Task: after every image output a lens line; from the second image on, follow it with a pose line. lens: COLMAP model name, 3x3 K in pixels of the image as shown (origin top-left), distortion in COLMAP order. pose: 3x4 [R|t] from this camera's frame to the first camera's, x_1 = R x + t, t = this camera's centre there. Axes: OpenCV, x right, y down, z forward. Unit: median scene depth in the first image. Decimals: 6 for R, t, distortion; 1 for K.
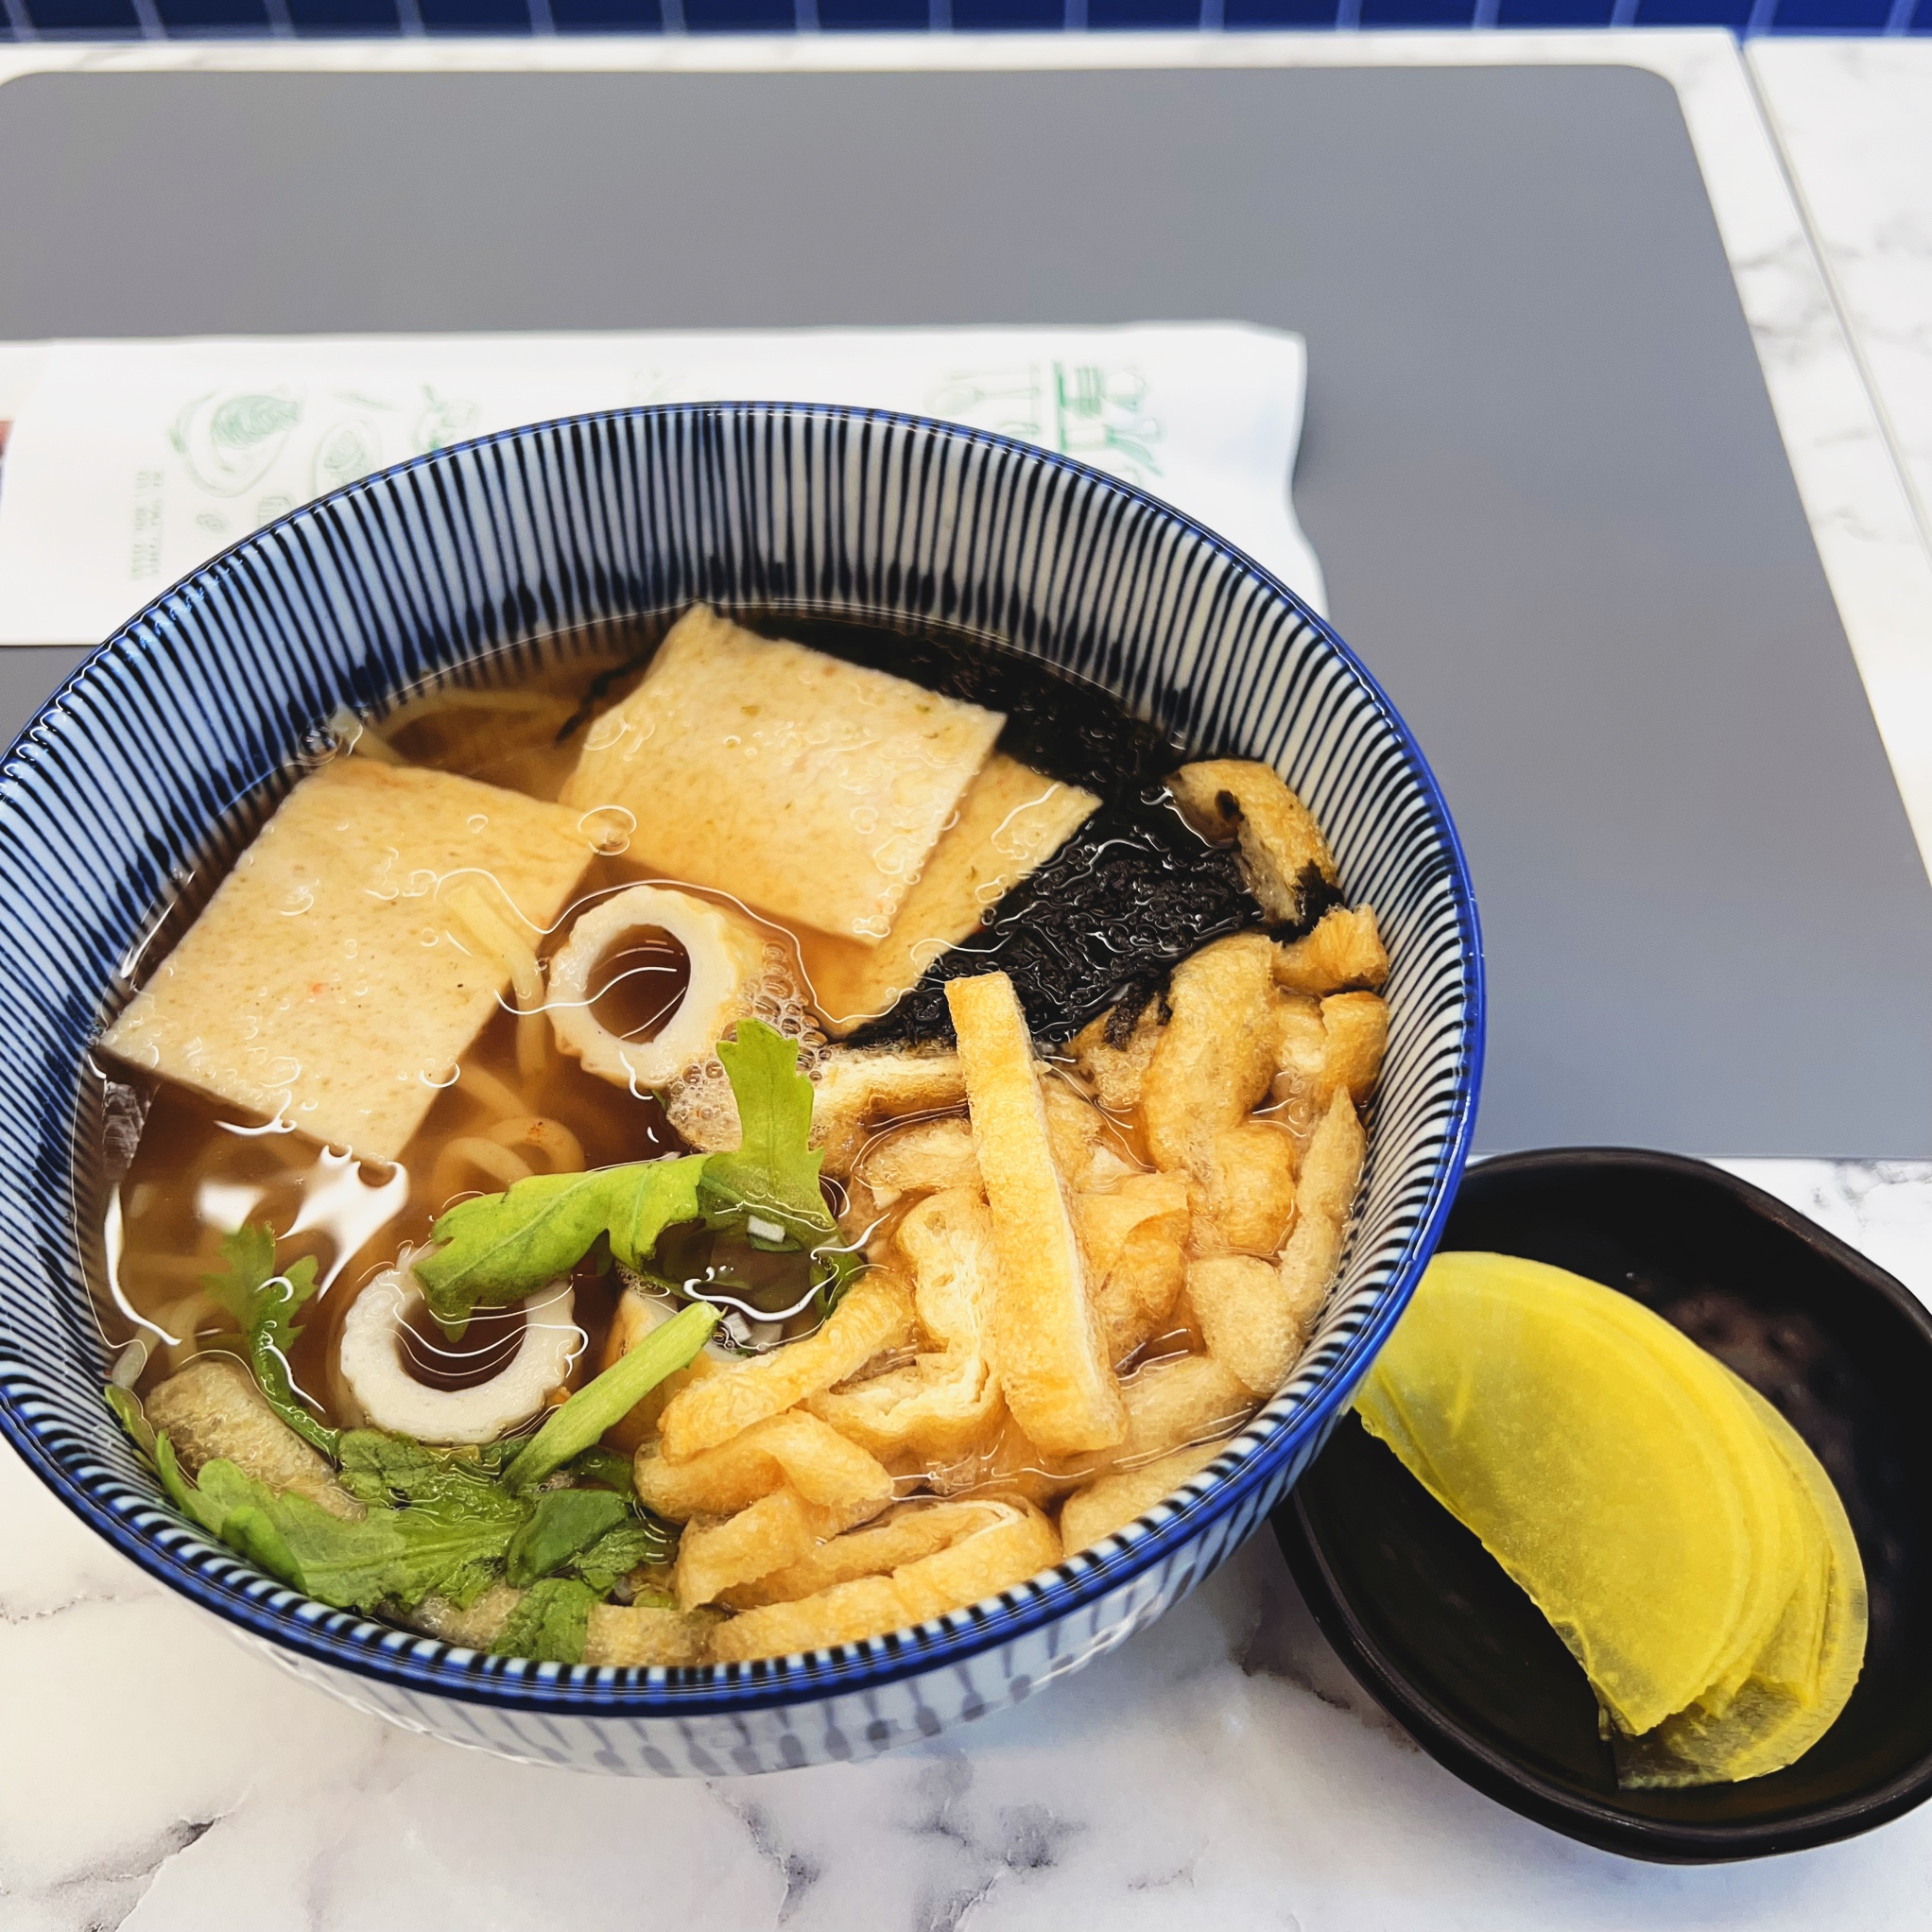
lens RADIAL K [[2340.0, 0, 964.2], [0, 2340.0, 1015.9], [0, 0, 1]] dist [0.221518, -0.796304]
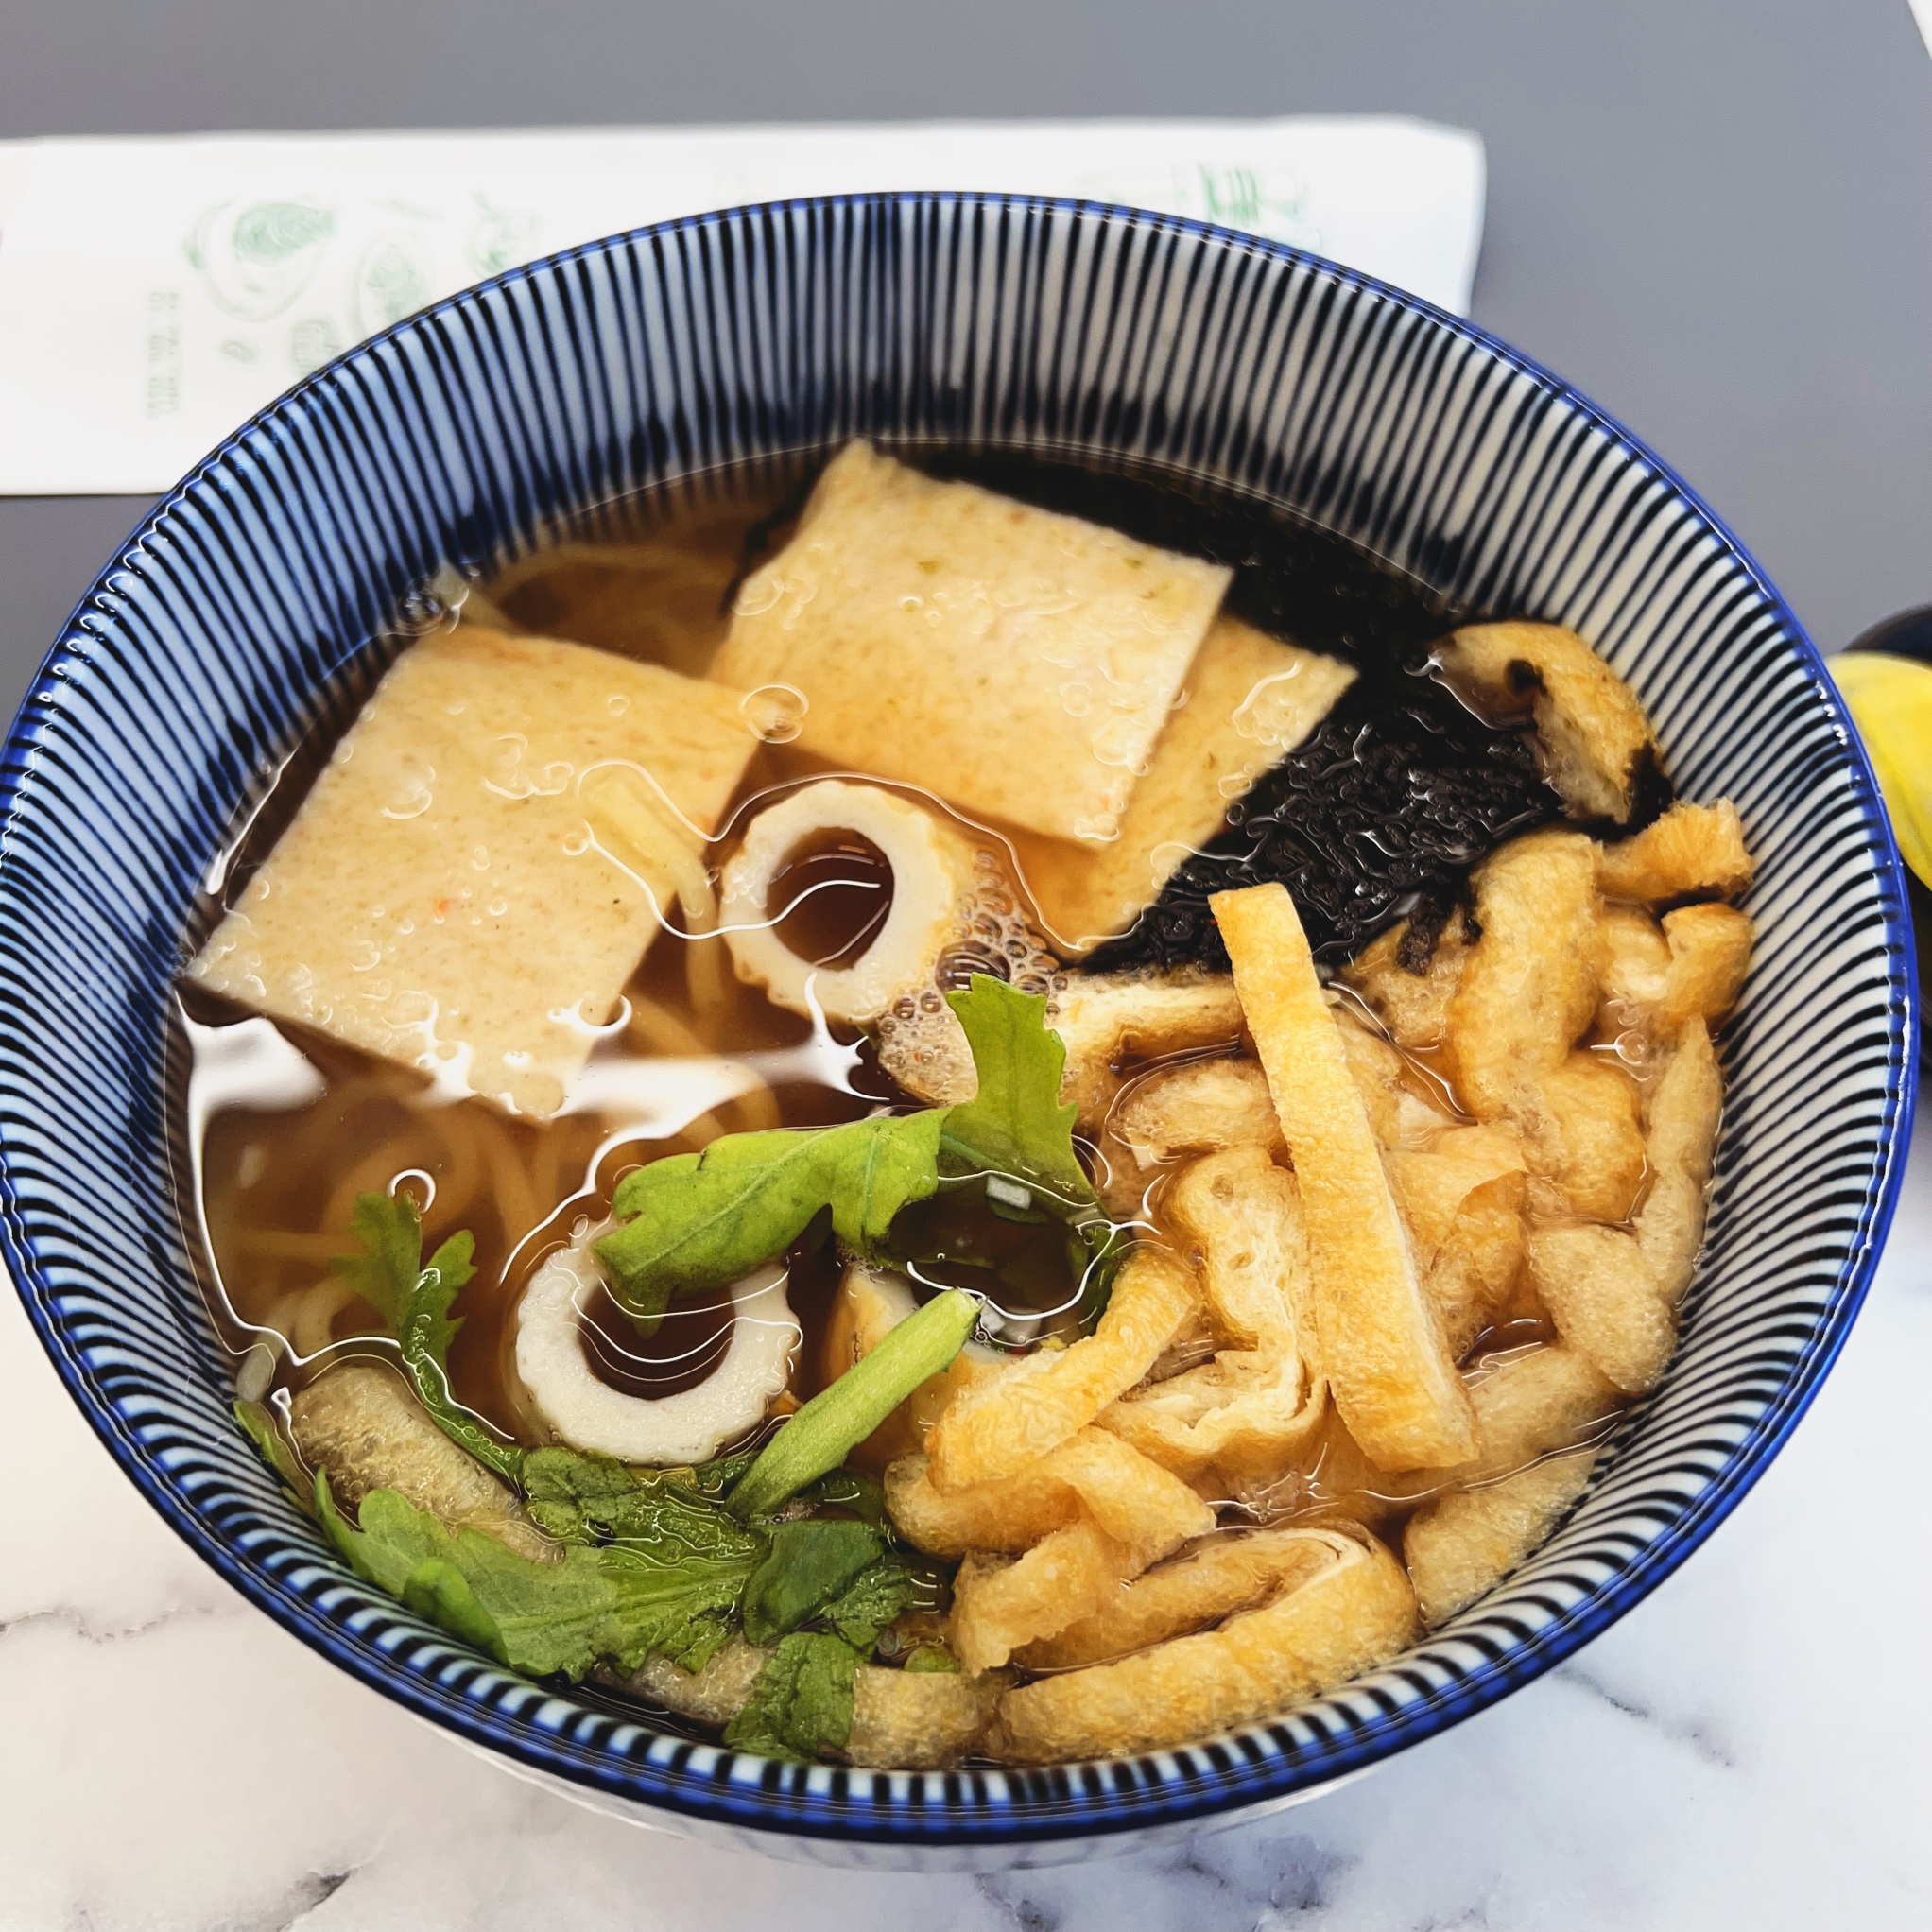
lens RADIAL K [[2340.0, 0, 964.2], [0, 2340.0, 1015.9], [0, 0, 1]] dist [0.221518, -0.796304]
pose [[0.999237, -0.010946, 0.037490, -0.123928], [0.008527, 0.997908, 0.064081, -0.025445], [-0.038113, -0.063713, 0.997240, 0.160359]]
